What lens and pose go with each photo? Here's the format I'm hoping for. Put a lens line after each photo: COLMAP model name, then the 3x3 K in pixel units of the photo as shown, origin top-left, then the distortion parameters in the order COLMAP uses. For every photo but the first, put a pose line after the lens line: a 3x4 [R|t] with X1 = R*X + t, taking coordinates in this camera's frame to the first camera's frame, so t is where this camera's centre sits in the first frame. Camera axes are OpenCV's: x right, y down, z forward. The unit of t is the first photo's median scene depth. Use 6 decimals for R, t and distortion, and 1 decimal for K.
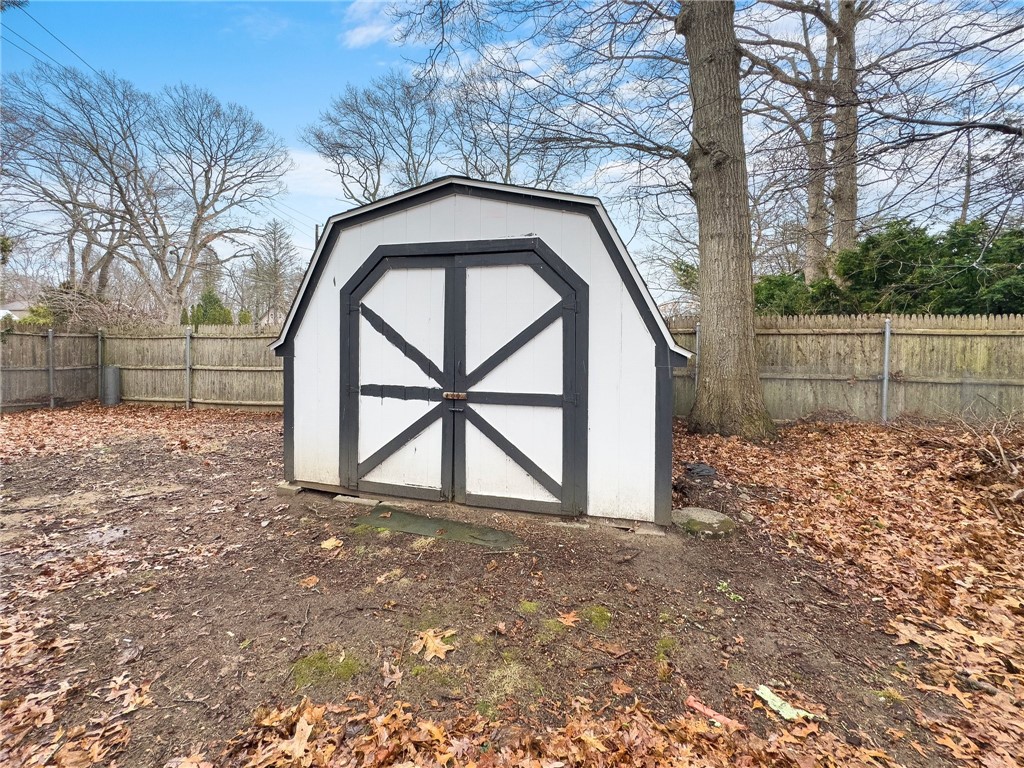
lens RADIAL K [[408.3, 0, 510.0], [0, 408.3, 390.9], [0, 0, 1]] dist [-0.000652, -0.000222]
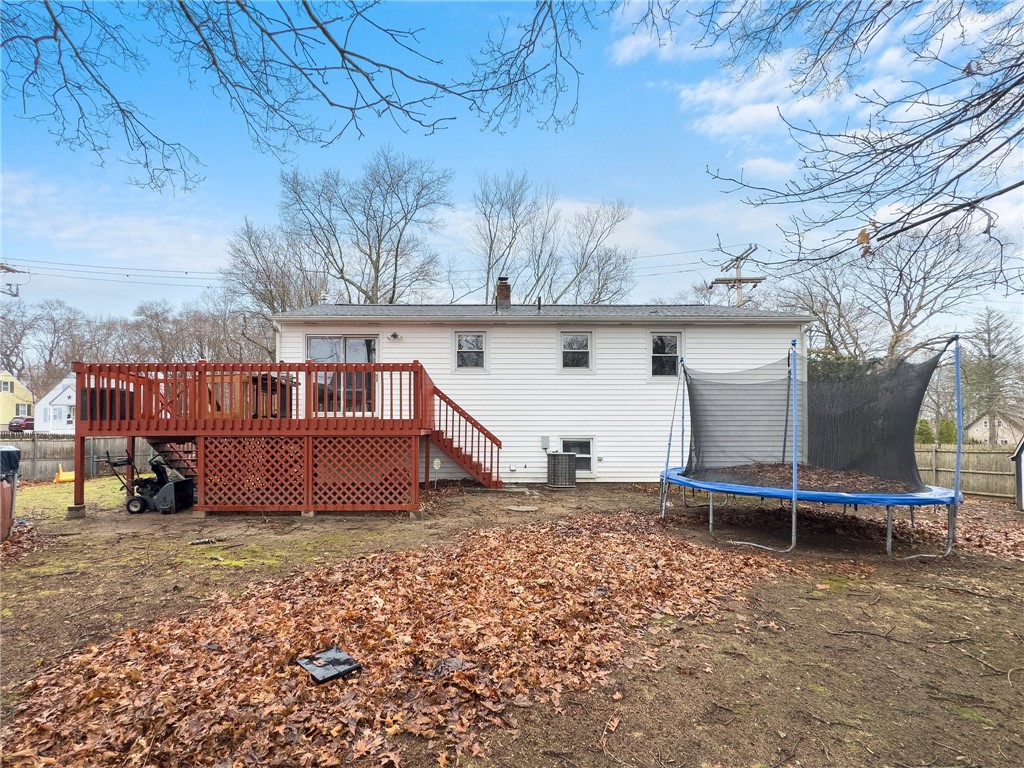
lens RADIAL K [[408.3, 0, 510.0], [0, 408.3, 390.9], [0, 0, 1]] dist [-0.000652, -0.000222]
pose [[0.190181, -0.108189, -0.975770, 0.072775], [-0.157076, 0.977752, -0.139024, 0.017937], [0.969102, 0.179710, 0.168956, -0.136207]]
